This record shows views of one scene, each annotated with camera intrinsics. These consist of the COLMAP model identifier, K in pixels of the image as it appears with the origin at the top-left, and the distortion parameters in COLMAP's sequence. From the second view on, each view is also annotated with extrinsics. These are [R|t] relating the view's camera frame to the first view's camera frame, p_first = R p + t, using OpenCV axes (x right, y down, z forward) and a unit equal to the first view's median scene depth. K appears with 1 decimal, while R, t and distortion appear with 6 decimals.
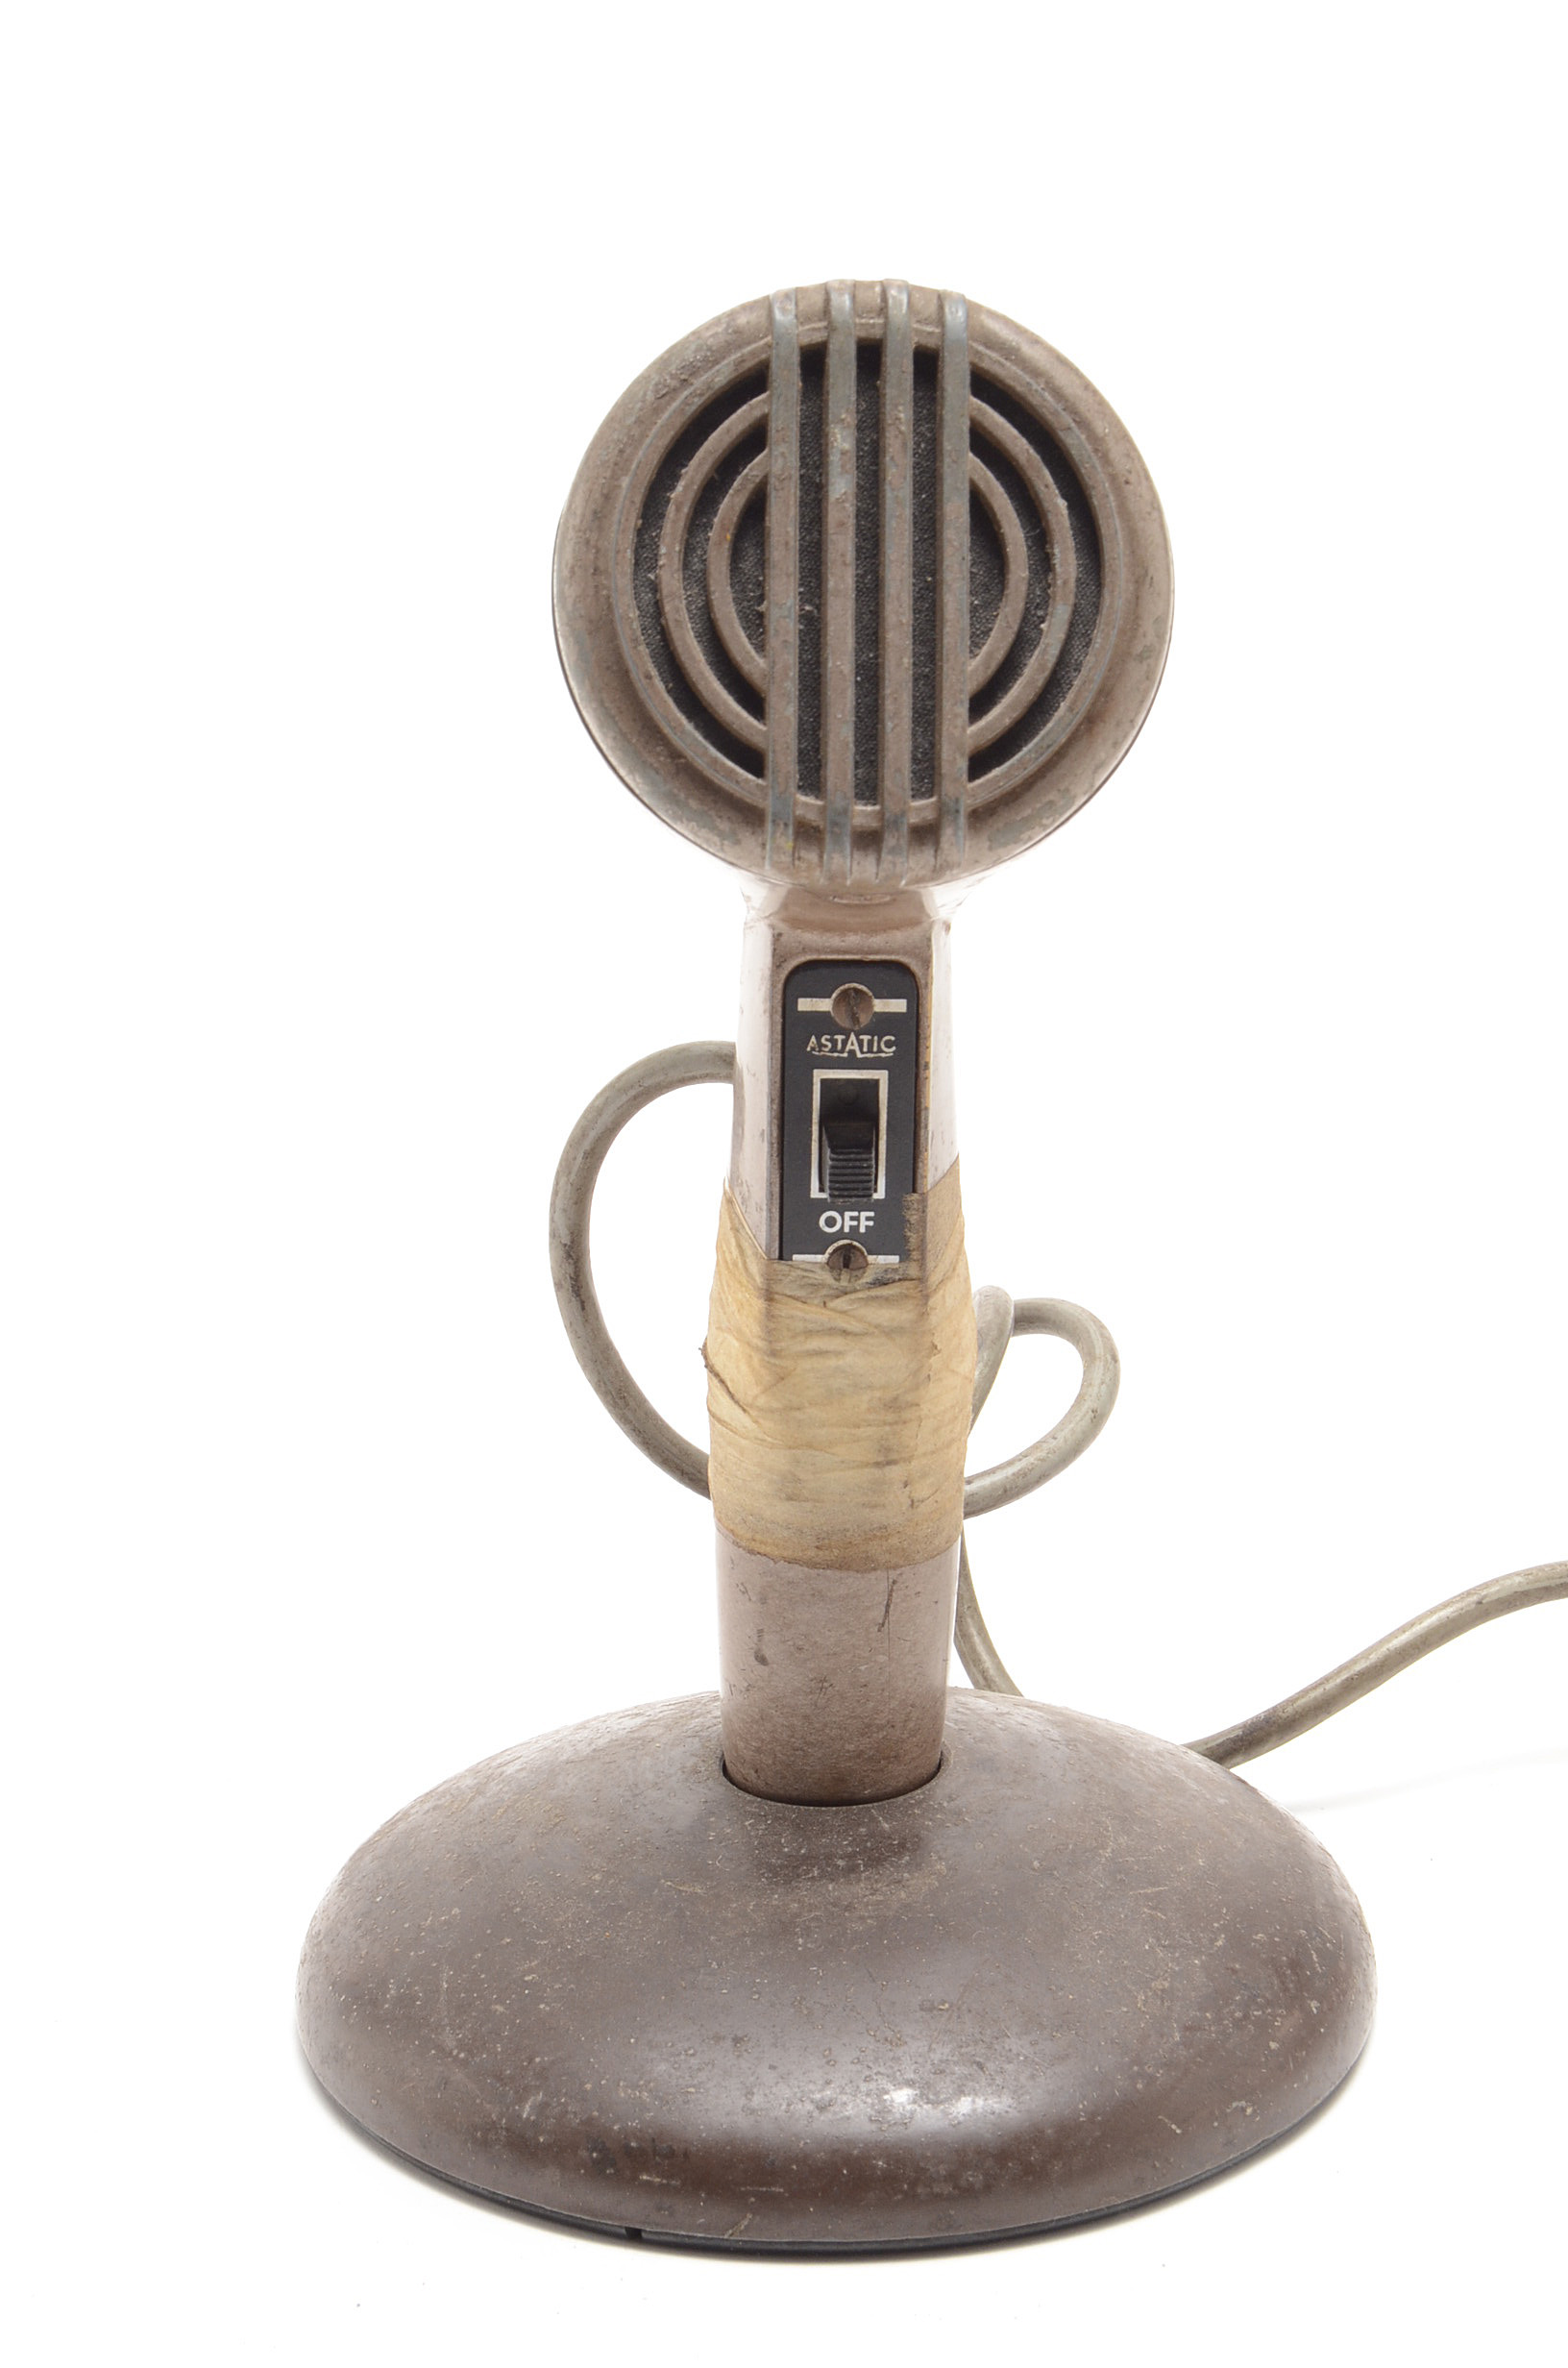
lens RADIAL K [[4075.9, 0, 784.0], [0, 4075.9, 1184.0], [0, 0, 1]] dist [-0.000493, 0.017545]
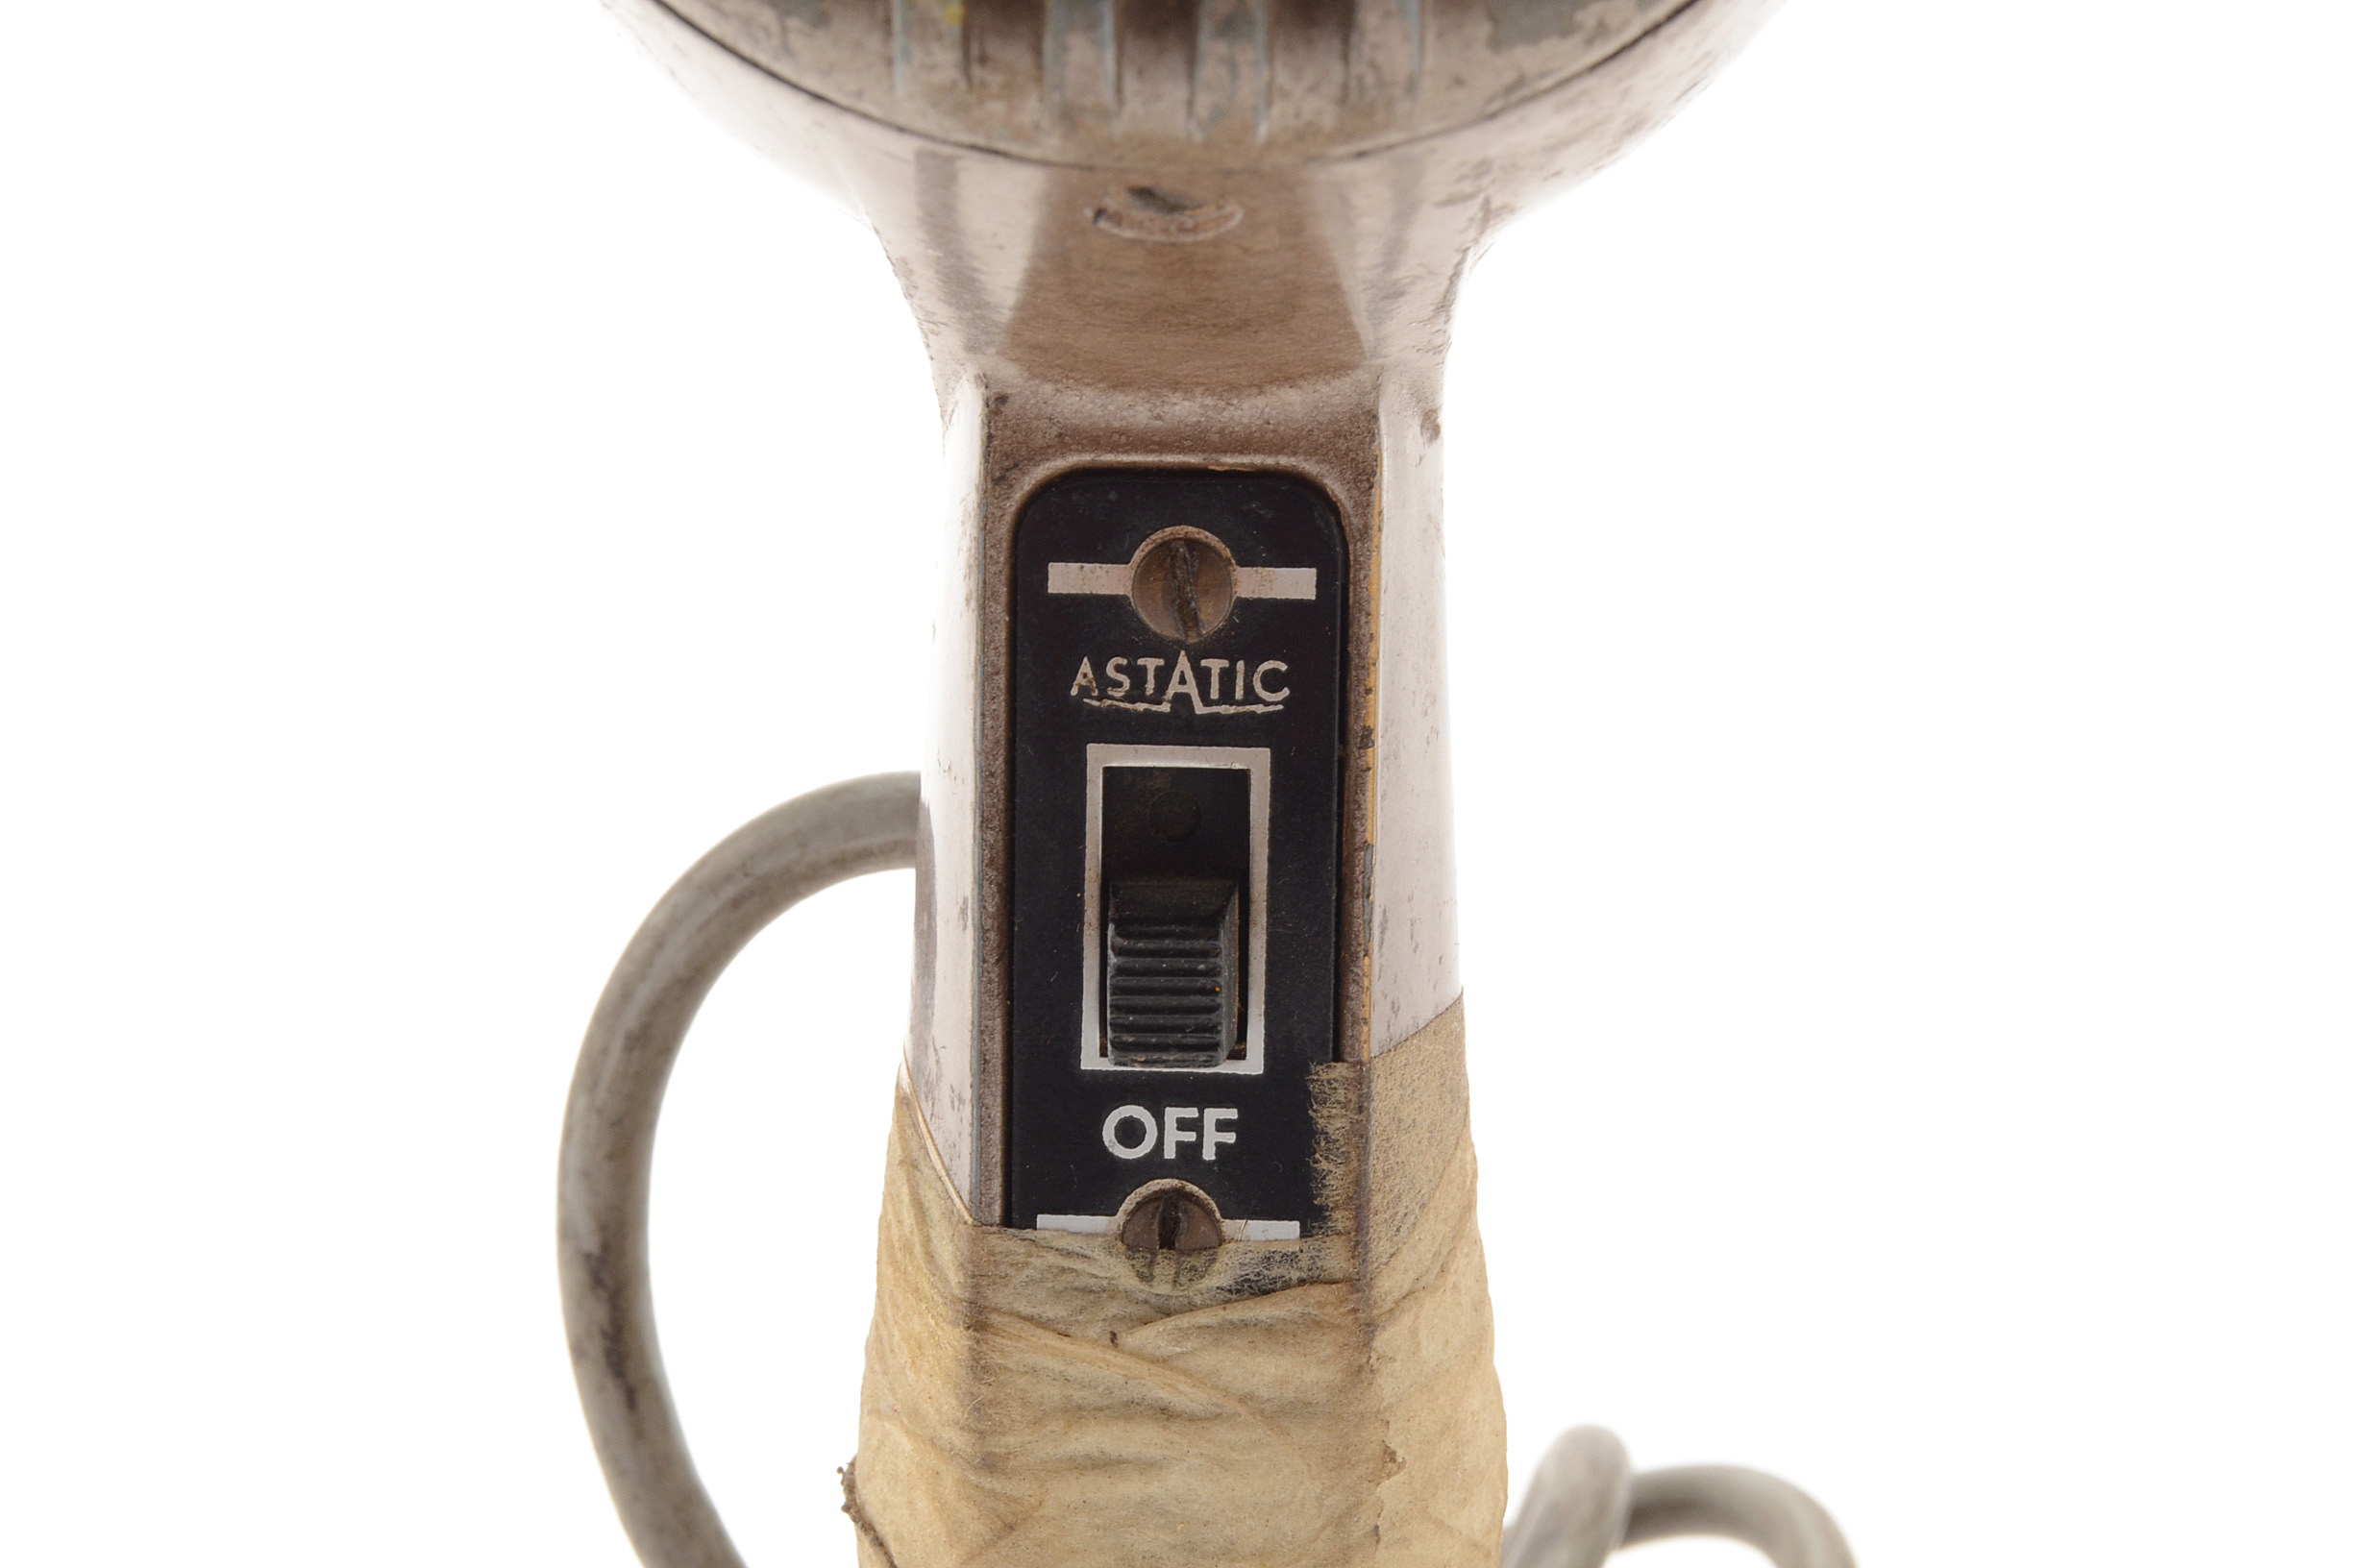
lens RADIAL K [[5087.2, 0, 1184.0], [0, 5087.2, 784.0], [0, 0, 1]] dist [-0.072872, -0.075434]
pose [[0.998359, 0.009618, -0.056452, 0.044844], [-0.018236, 0.987871, -0.154203, 0.052748], [0.054284, 0.154980, 0.986425, 0.498601]]
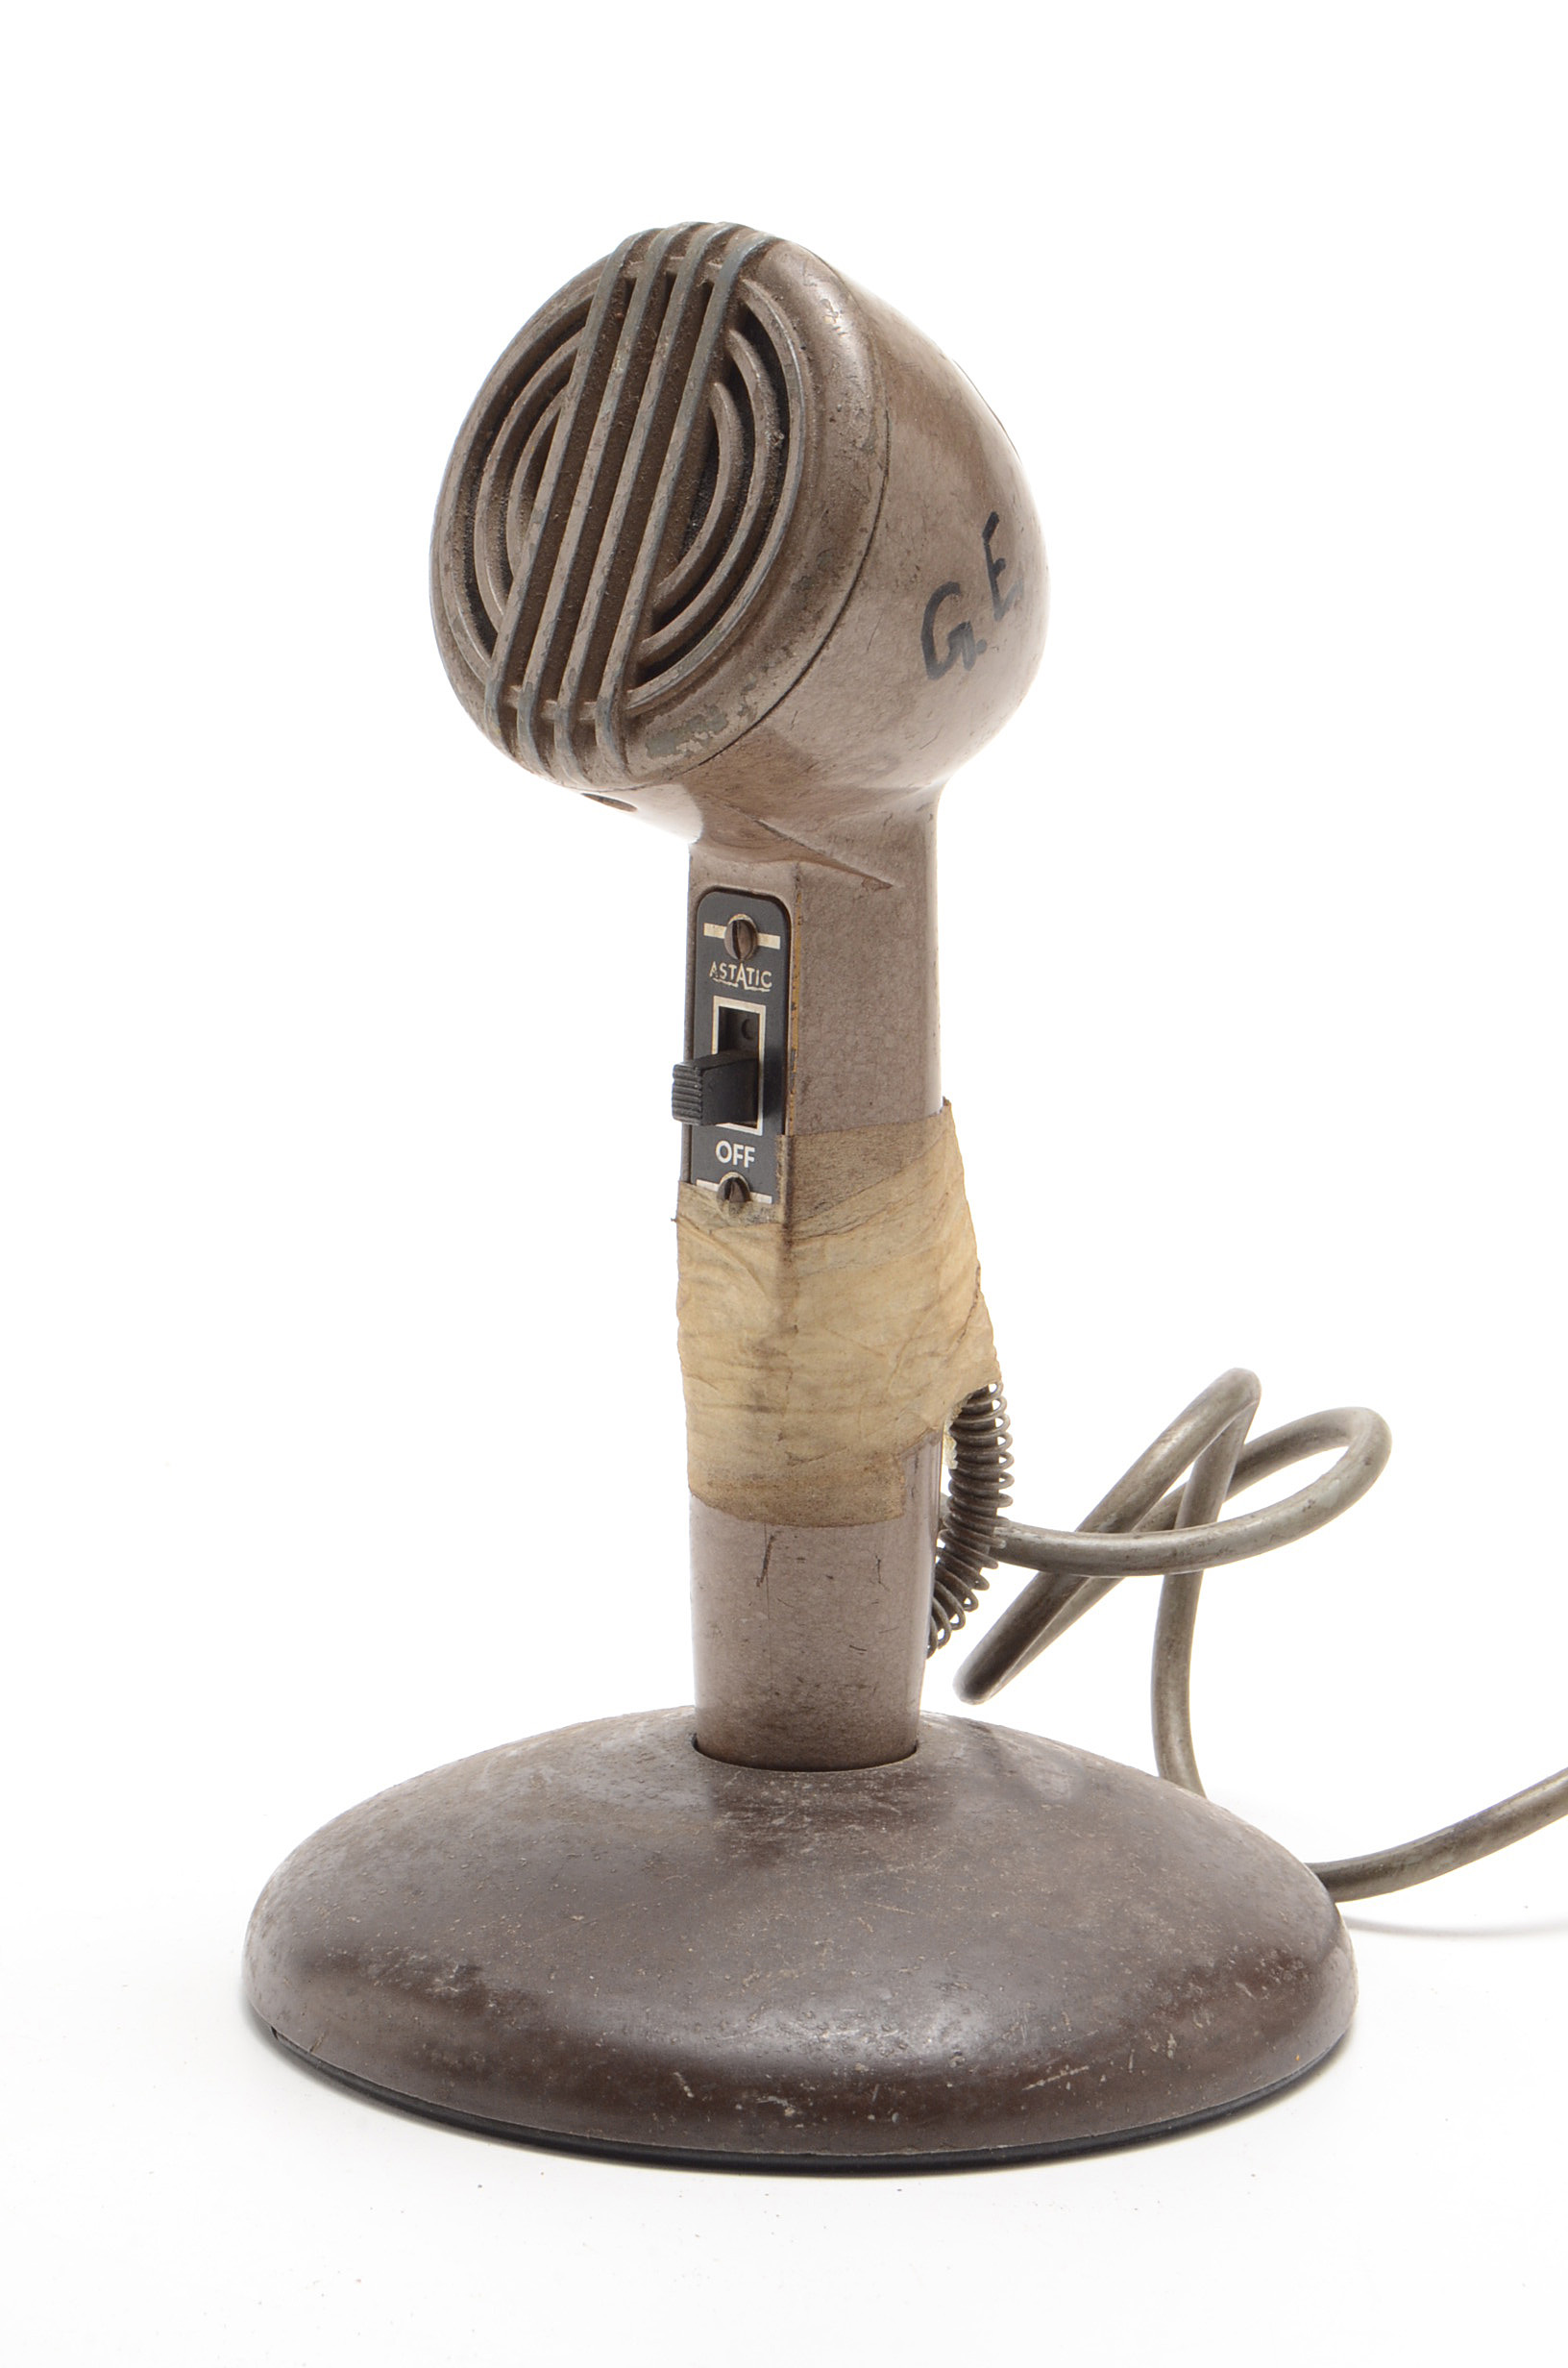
lens RADIAL K [[5087.2, 0, 784.0], [0, 5087.2, 1184.0], [0, 0, 1]] dist [-0.072872, -0.075434]
pose [[0.713456, 0.146323, -0.685251, 0.888959], [-0.219034, 0.975517, -0.019746, 0.038704], [0.665585, 0.164182, 0.728039, 0.091591]]
